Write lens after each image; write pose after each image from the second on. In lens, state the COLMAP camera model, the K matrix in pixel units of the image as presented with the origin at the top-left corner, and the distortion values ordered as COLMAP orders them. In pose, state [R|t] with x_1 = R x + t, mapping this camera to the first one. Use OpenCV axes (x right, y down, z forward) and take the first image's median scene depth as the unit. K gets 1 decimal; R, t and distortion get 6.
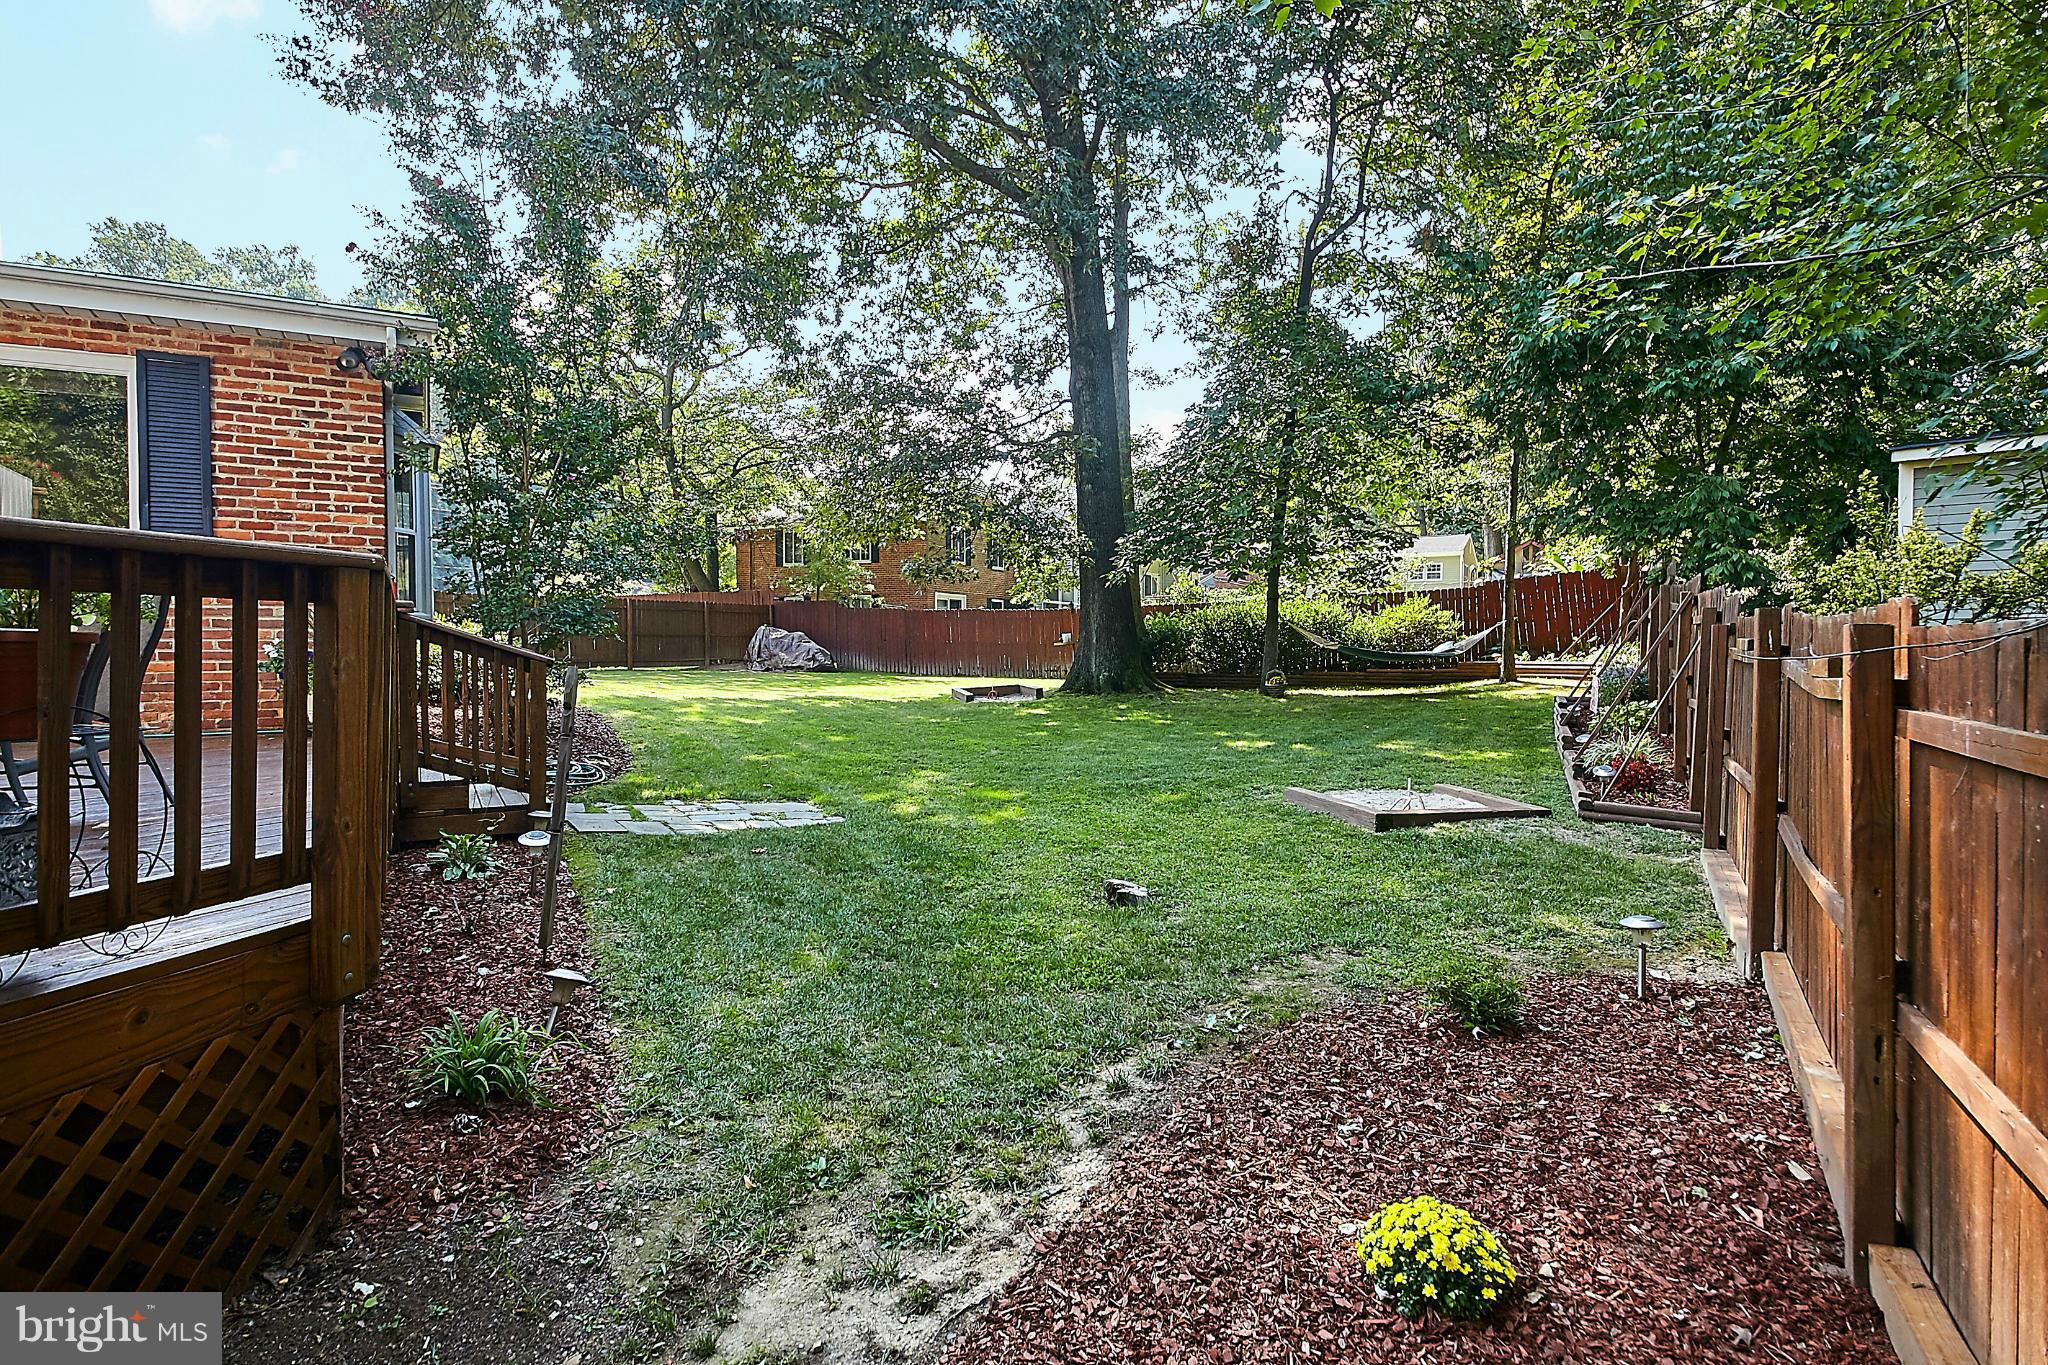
lens RADIAL K [[1052.7, 0, 1039.3], [0, 1052.7, 681.0], [0, 0, 1]] dist [0.042767, -0.036515]
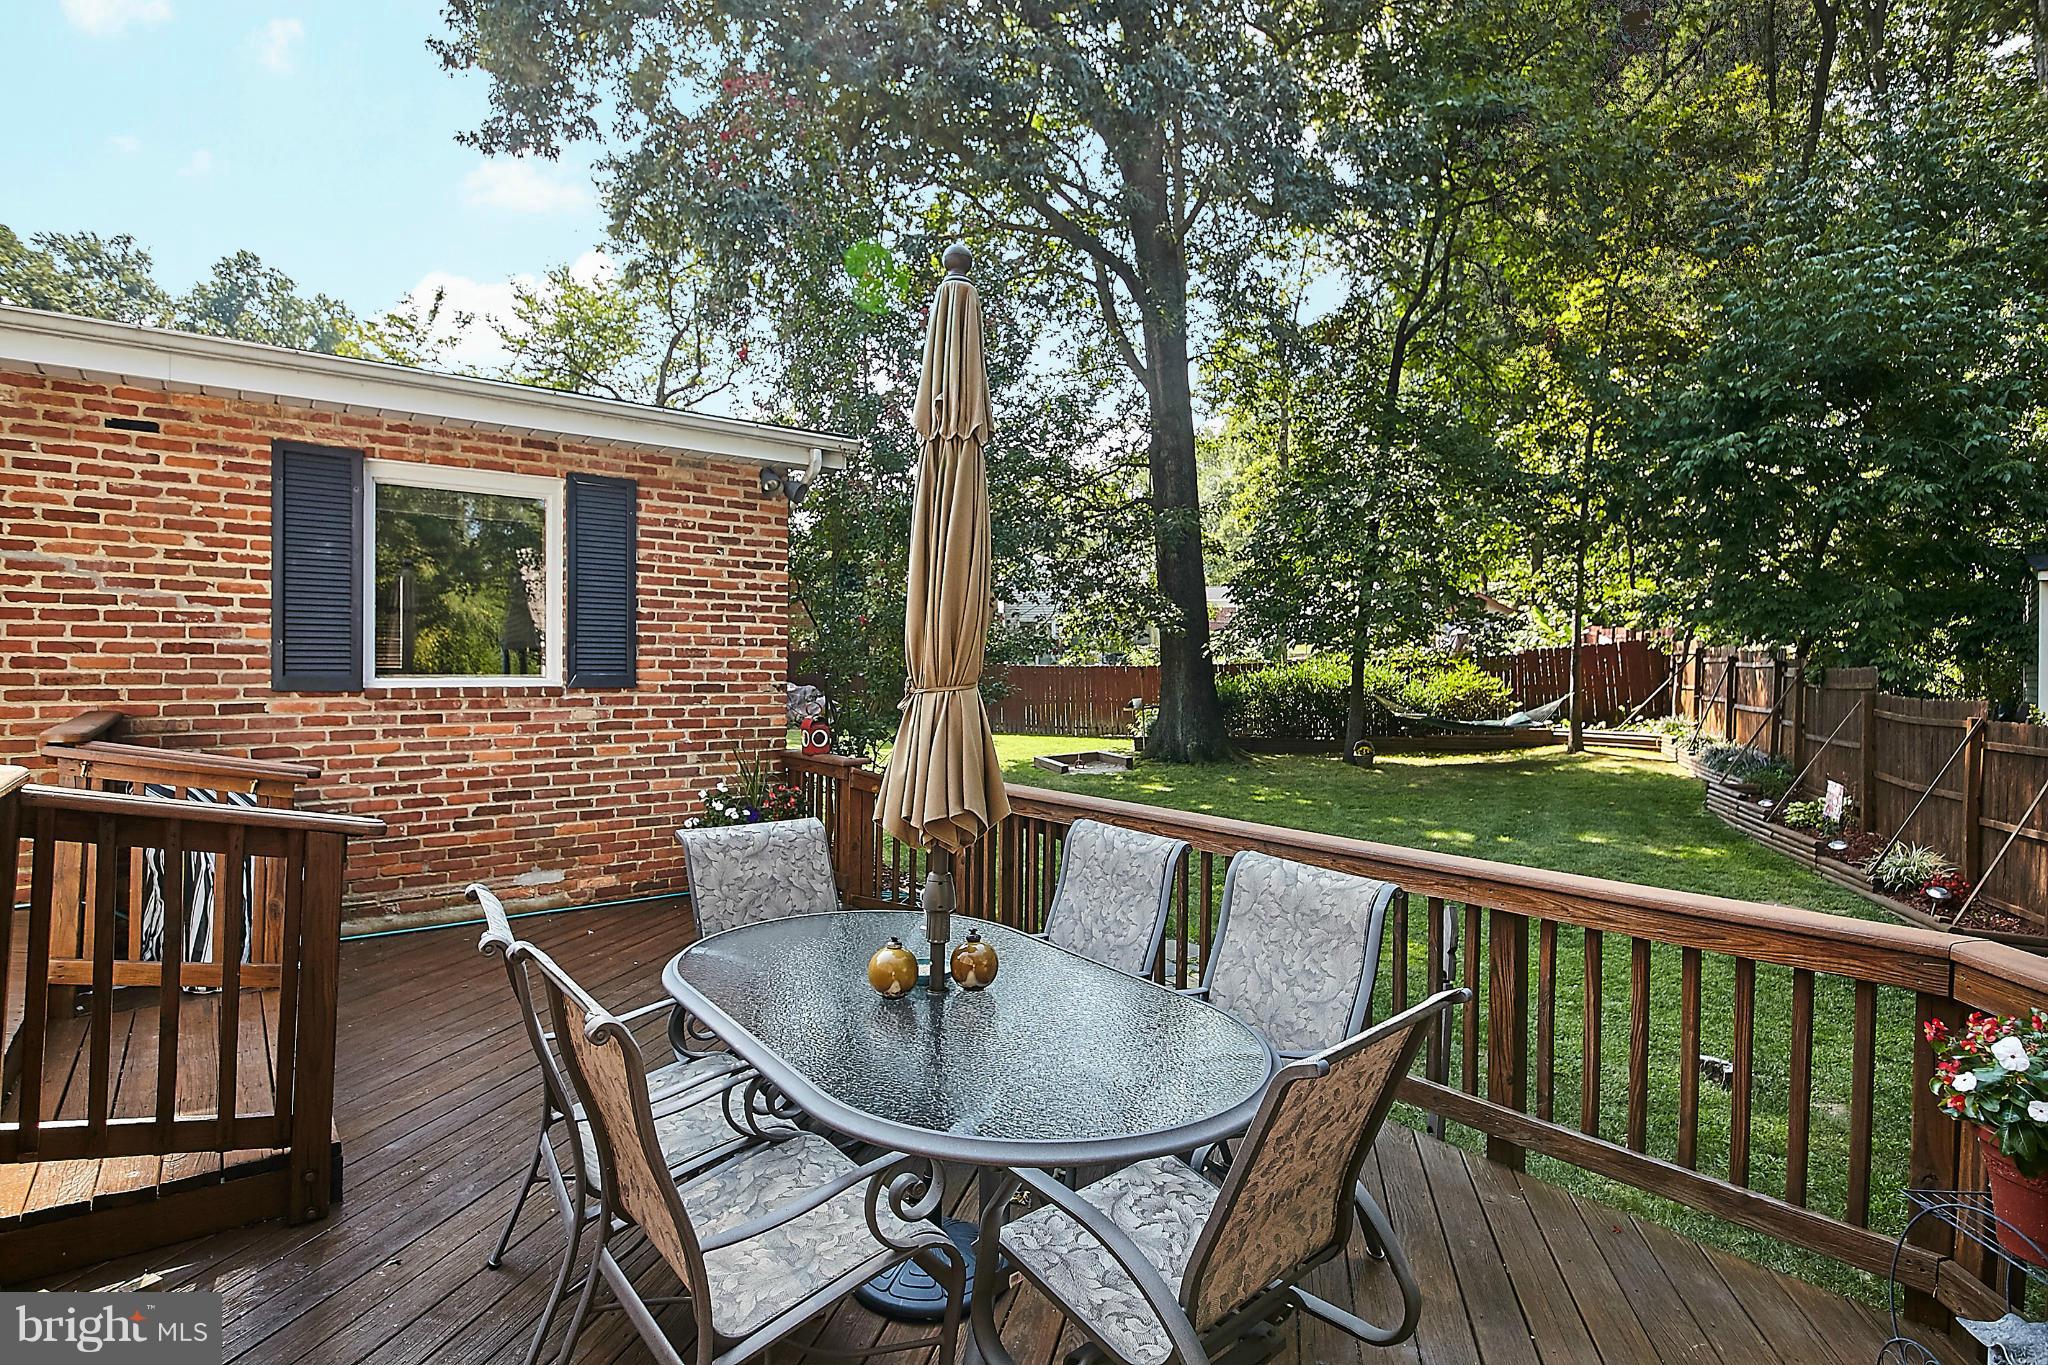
lens RADIAL K [[1052.7, 0, 1039.3], [0, 1052.7, 681.0], [0, 0, 1]] dist [0.042767, -0.036515]
pose [[0.991233, 0.004510, 0.132052, -0.526980], [-0.001768, 0.999781, -0.020873, -0.109524], [-0.132117, 0.020457, 0.991023, 0.068081]]
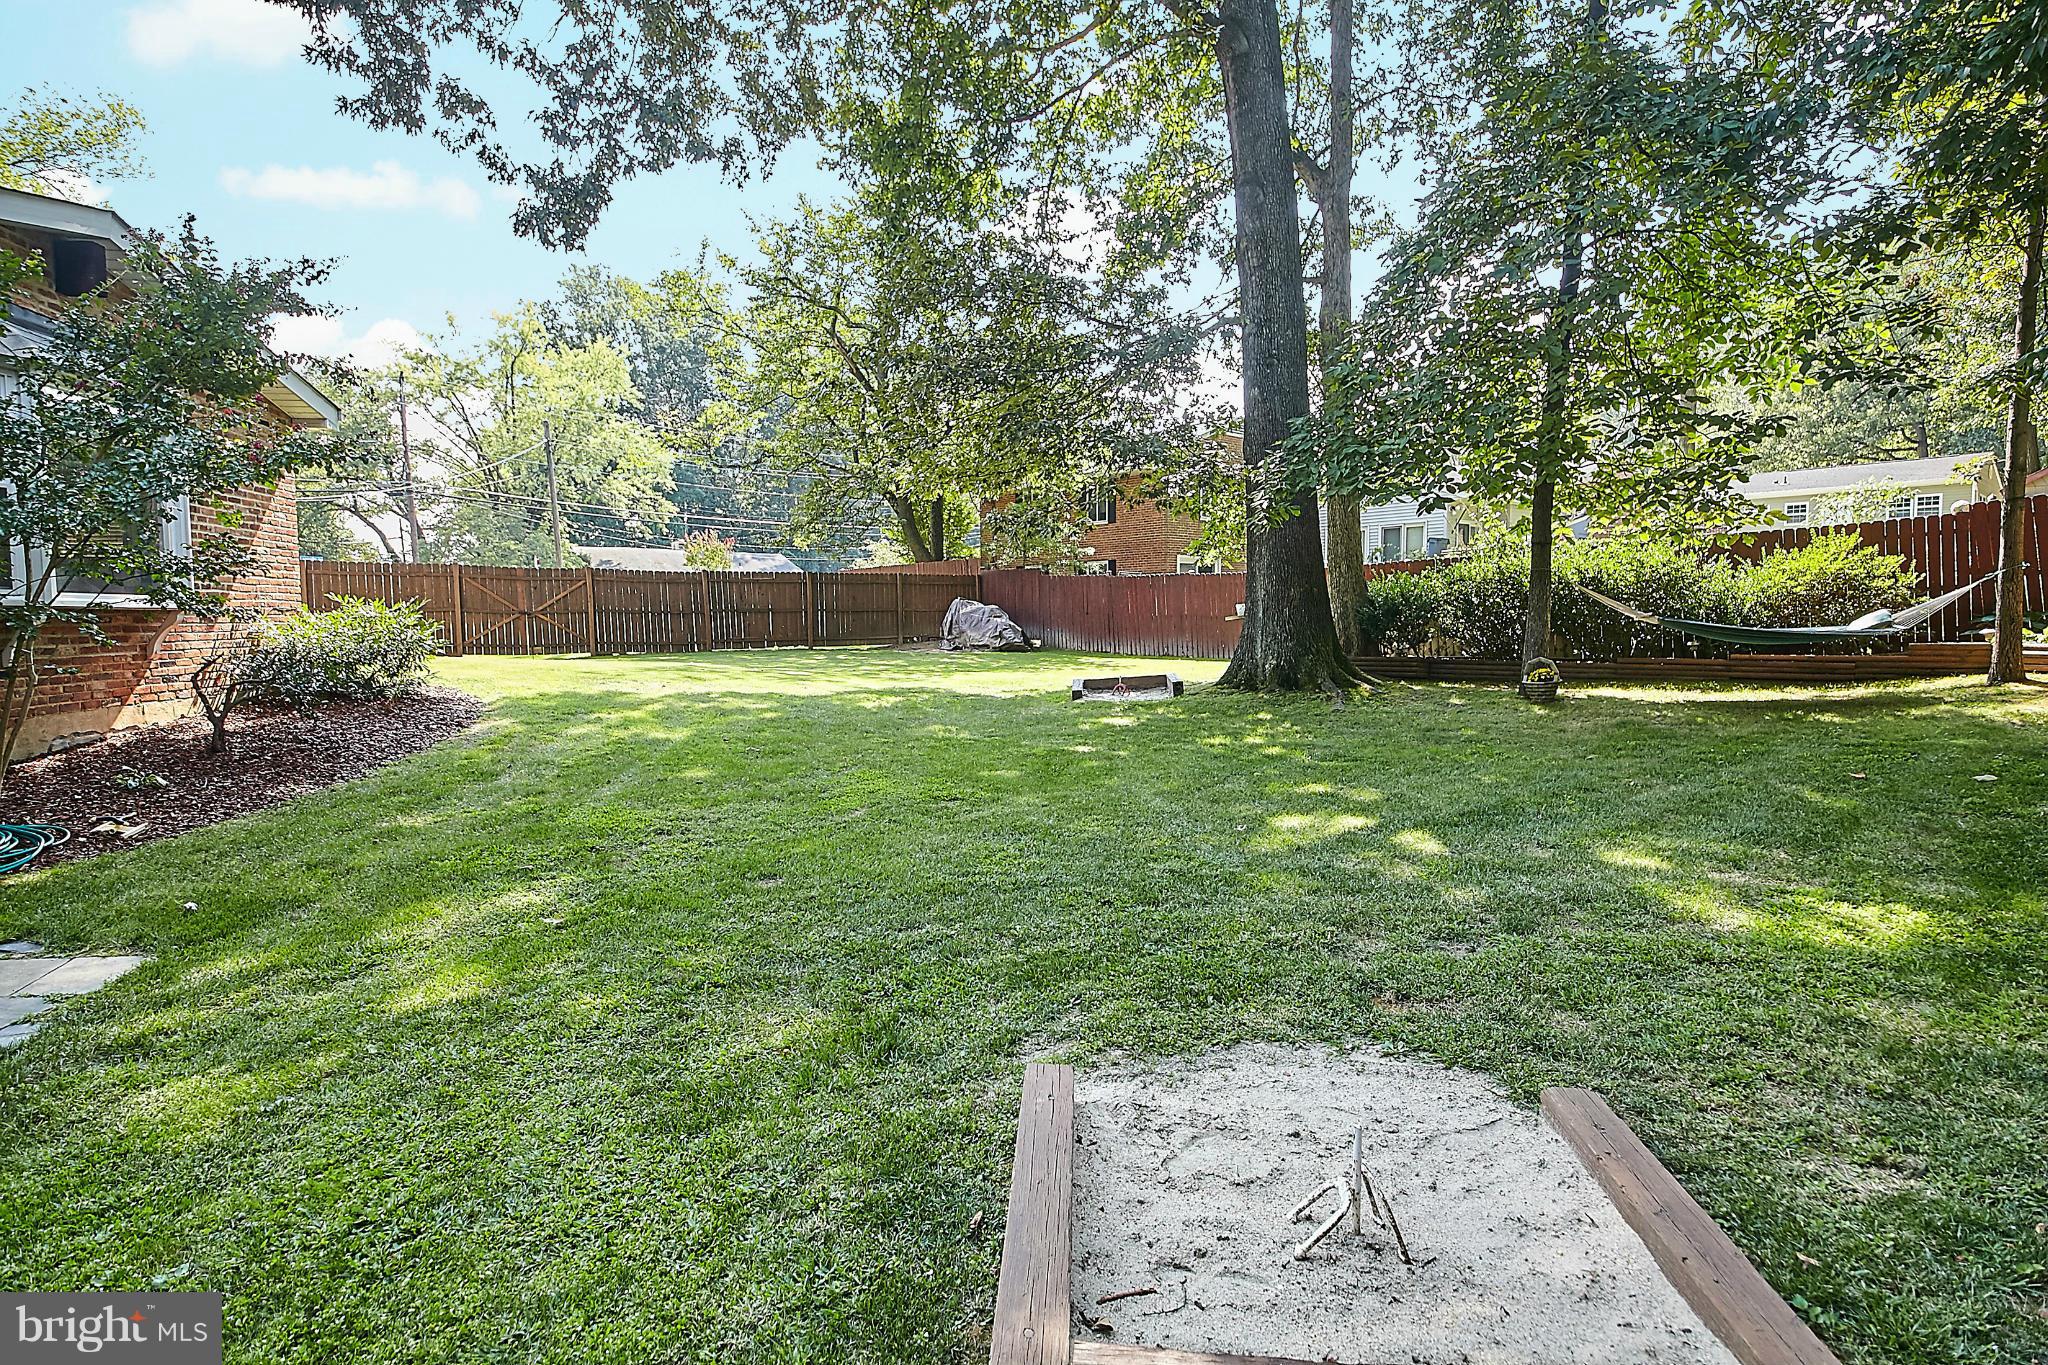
lens RADIAL K [[1052.7, 0, 1039.3], [0, 1052.7, 681.0], [0, 0, 1]] dist [0.042767, -0.036515]
pose [[0.942666, 0.009704, -0.333596, 0.363644], [0.000617, 0.999525, 0.030819, -0.039895], [0.333736, -0.029257, 0.942212, 0.739268]]
